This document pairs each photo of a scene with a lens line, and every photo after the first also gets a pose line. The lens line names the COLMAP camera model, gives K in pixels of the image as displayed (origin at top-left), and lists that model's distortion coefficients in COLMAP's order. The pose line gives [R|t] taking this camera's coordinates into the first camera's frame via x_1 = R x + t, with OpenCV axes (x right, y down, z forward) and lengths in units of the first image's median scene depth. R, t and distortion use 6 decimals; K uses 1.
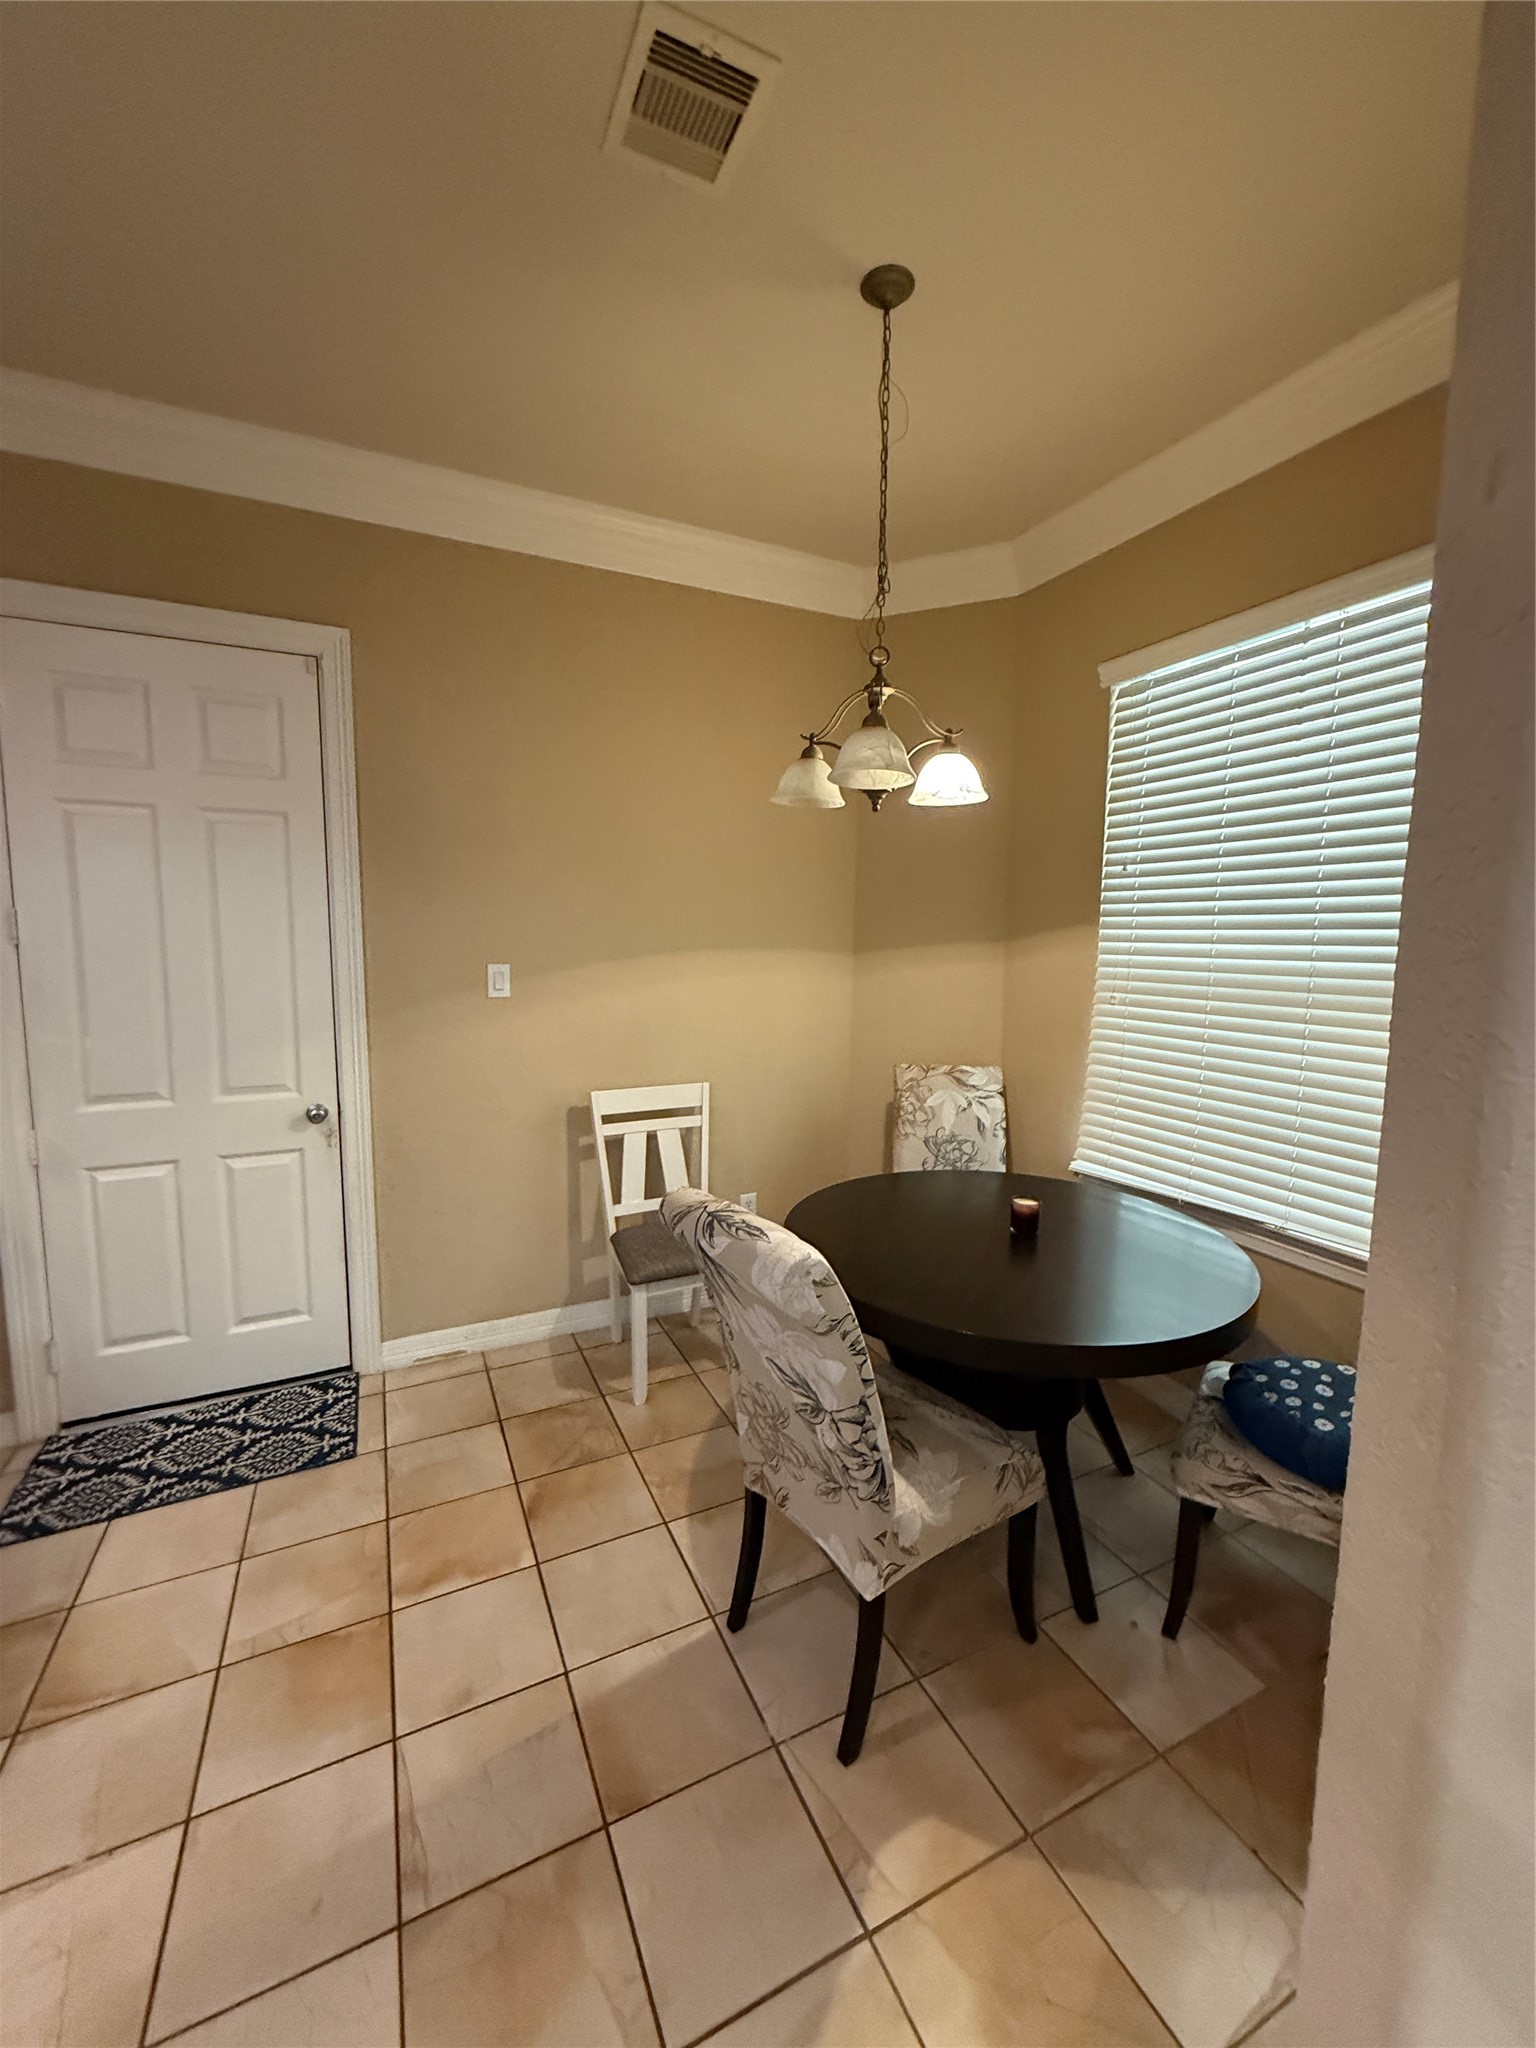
lens RADIAL K [[818.3, 0, 766.1], [0, 818.3, 1023.8], [0, 0, 1]] dist [-0.000014, 0.000368]
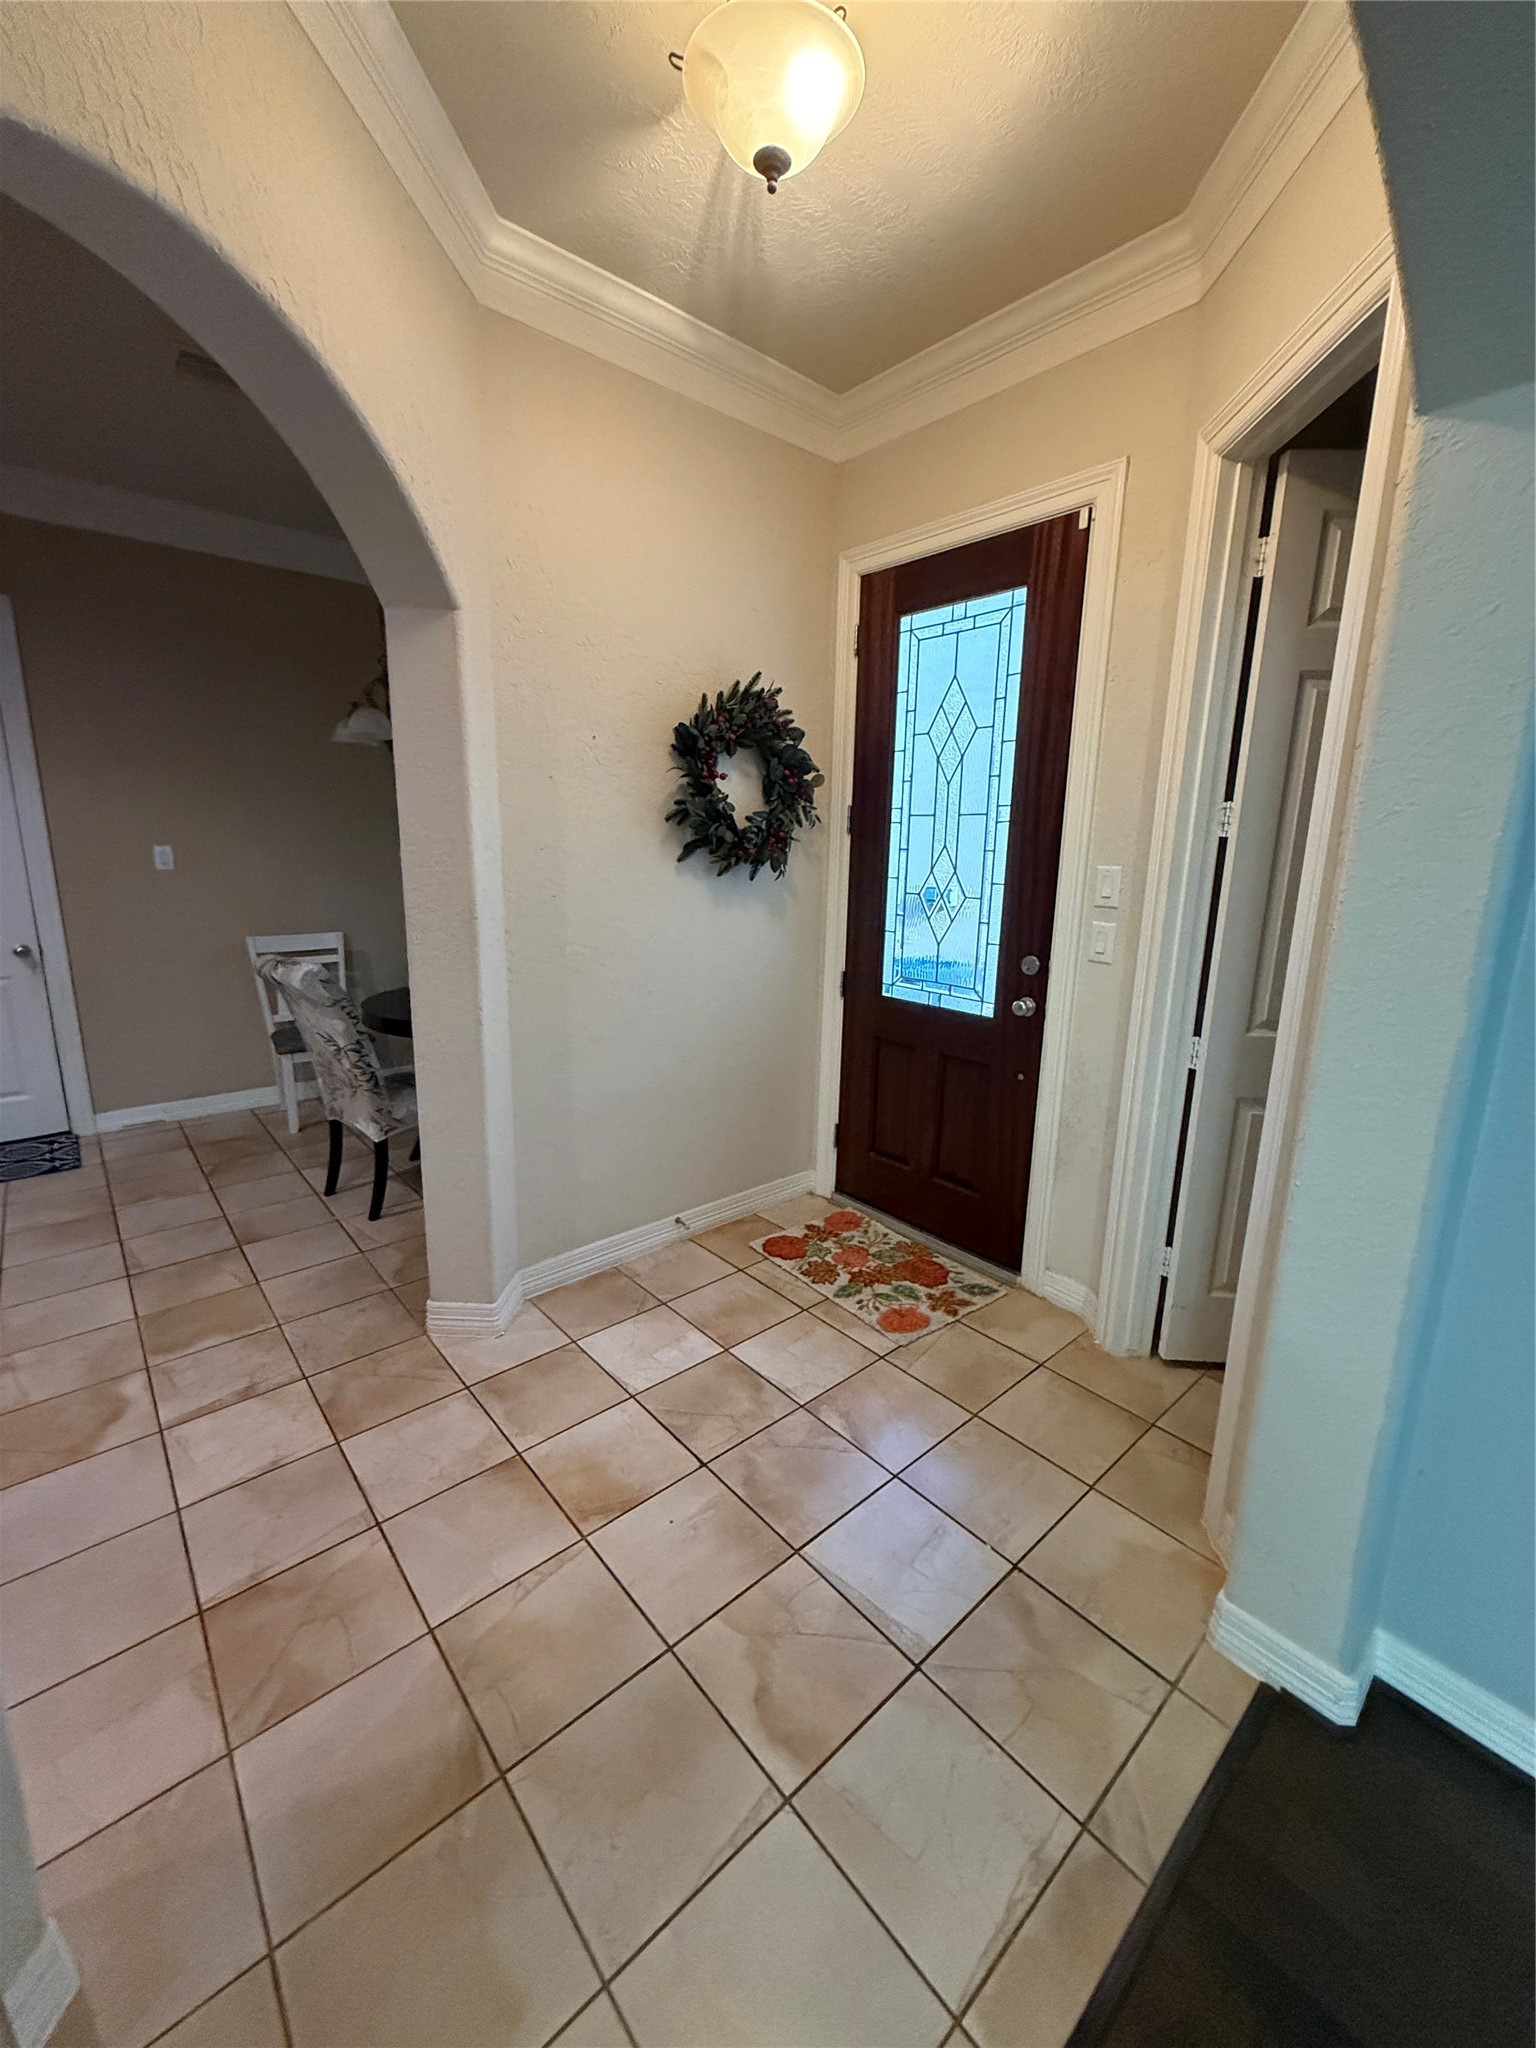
lens RADIAL K [[818.3, 0, 767.3], [0, 818.3, 1021.1], [0, 0, 1]] dist [-0.000014, 0.000368]
pose [[0.963368, -0.051511, 0.263190, 0.405519], [0.023985, 0.993997, 0.106749, 0.142119], [-0.267109, -0.096526, 0.958820, -0.919528]]
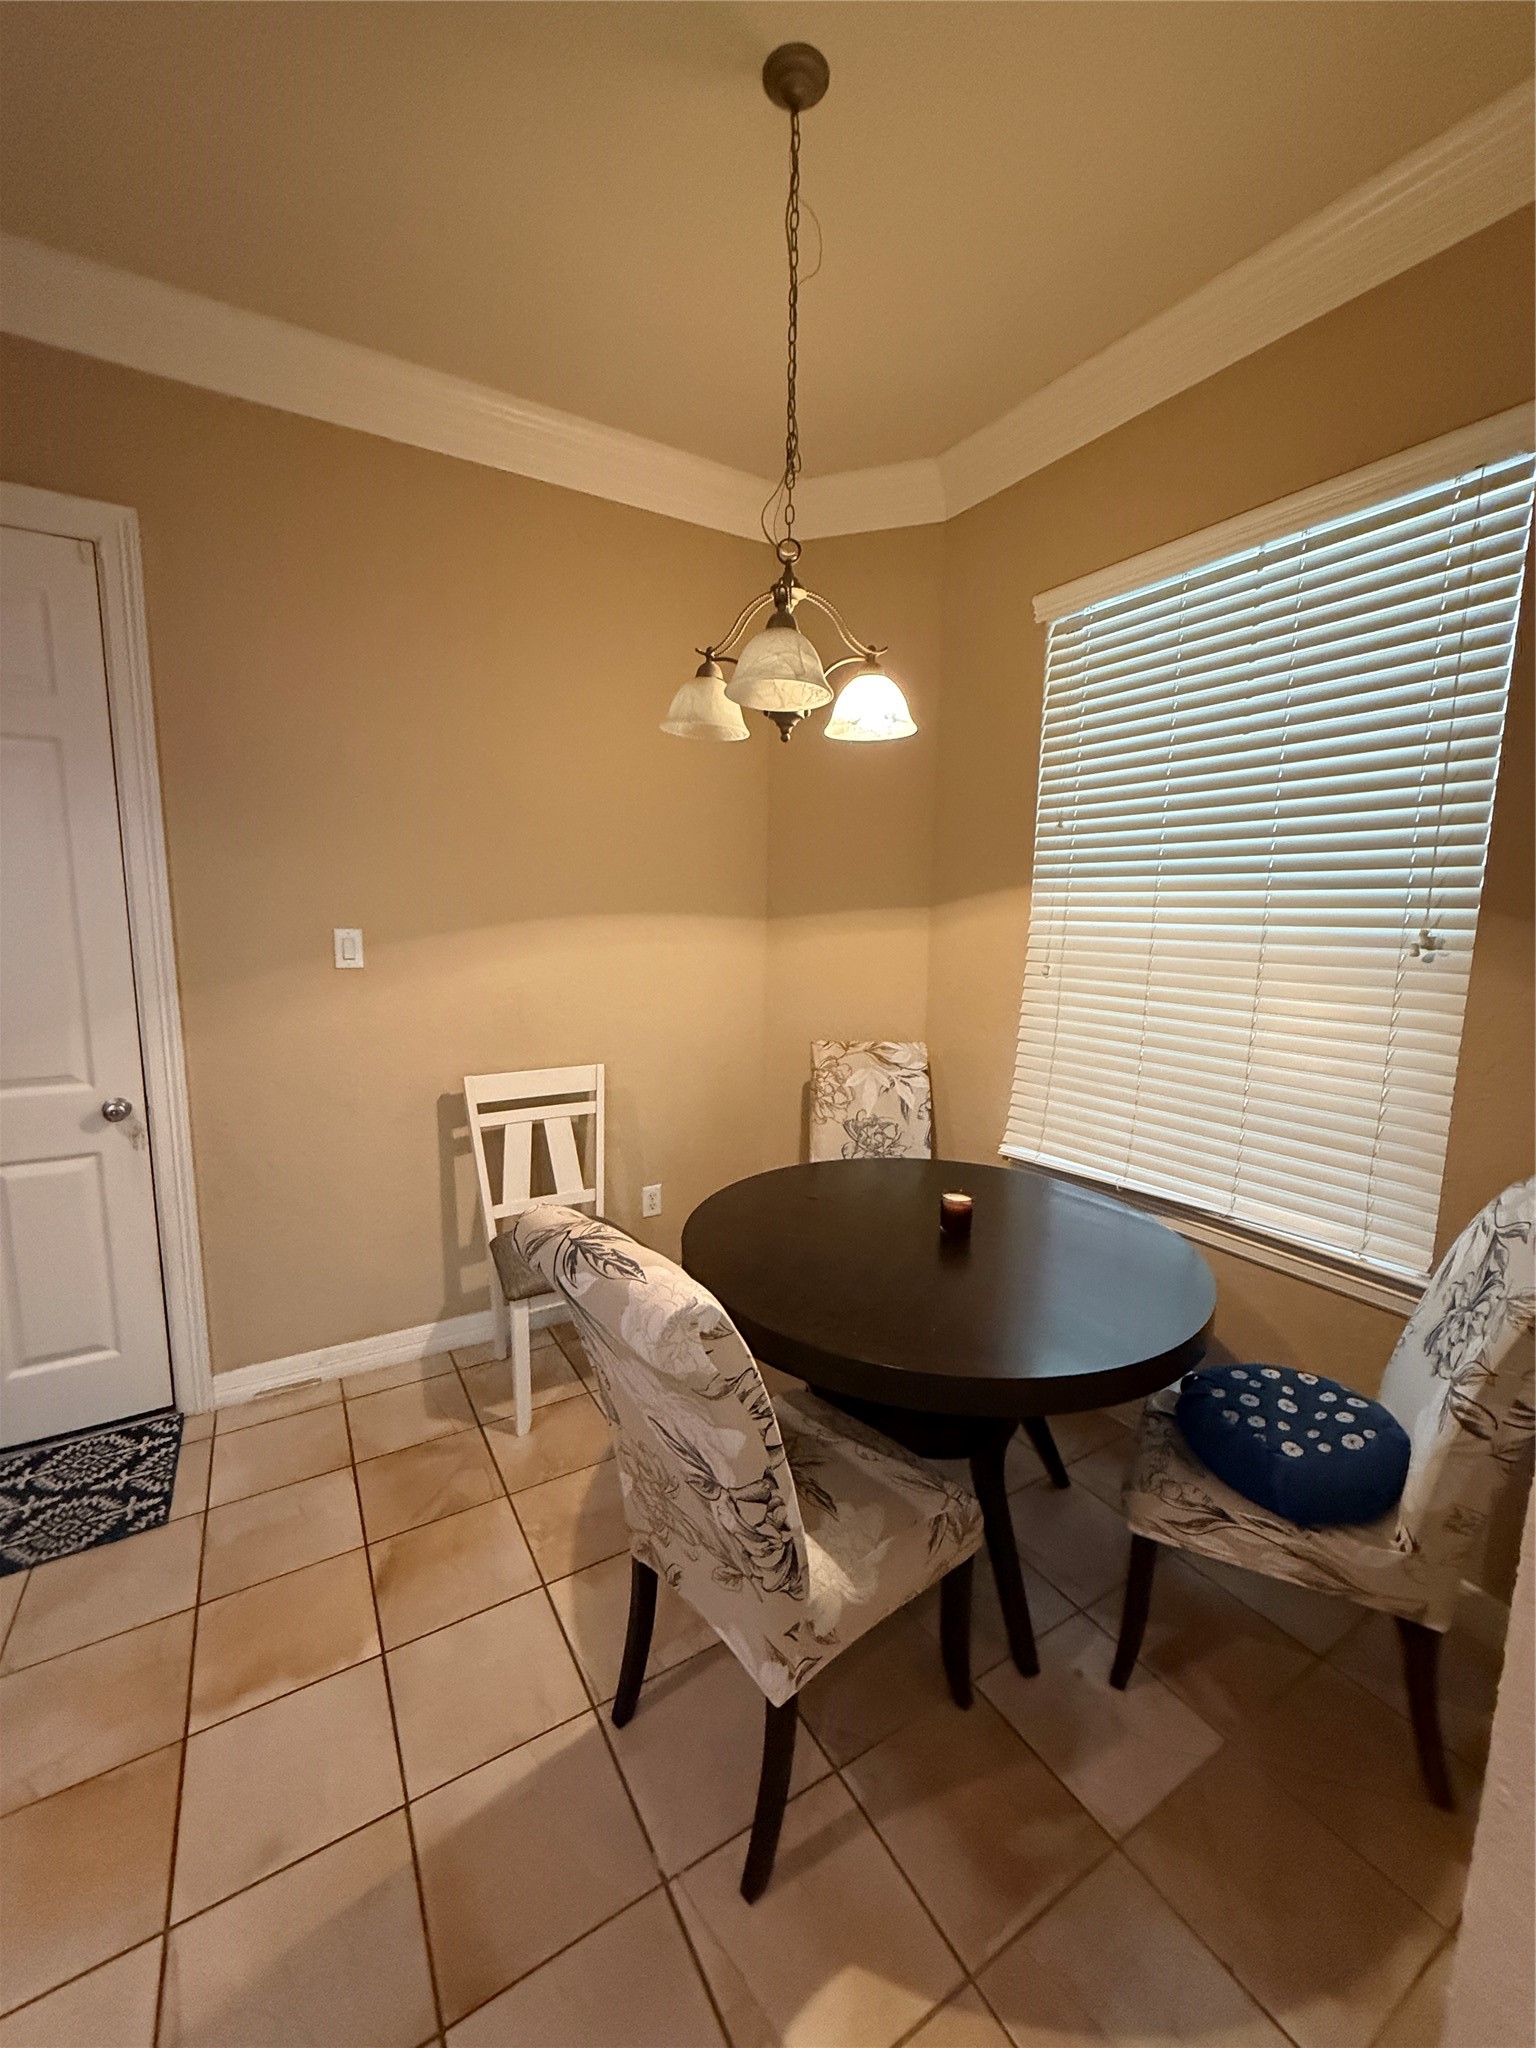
lens RADIAL K [[818.3, 0, 764.7], [0, 818.3, 1025.1], [0, 0, 1]] dist [-0.000014, 0.000368]
pose [[0.995449, -0.008839, 0.094884, 0.030327], [0.005628, 0.999404, 0.034062, 0.000492], [-0.095129, -0.033373, 0.994905, 0.157352]]
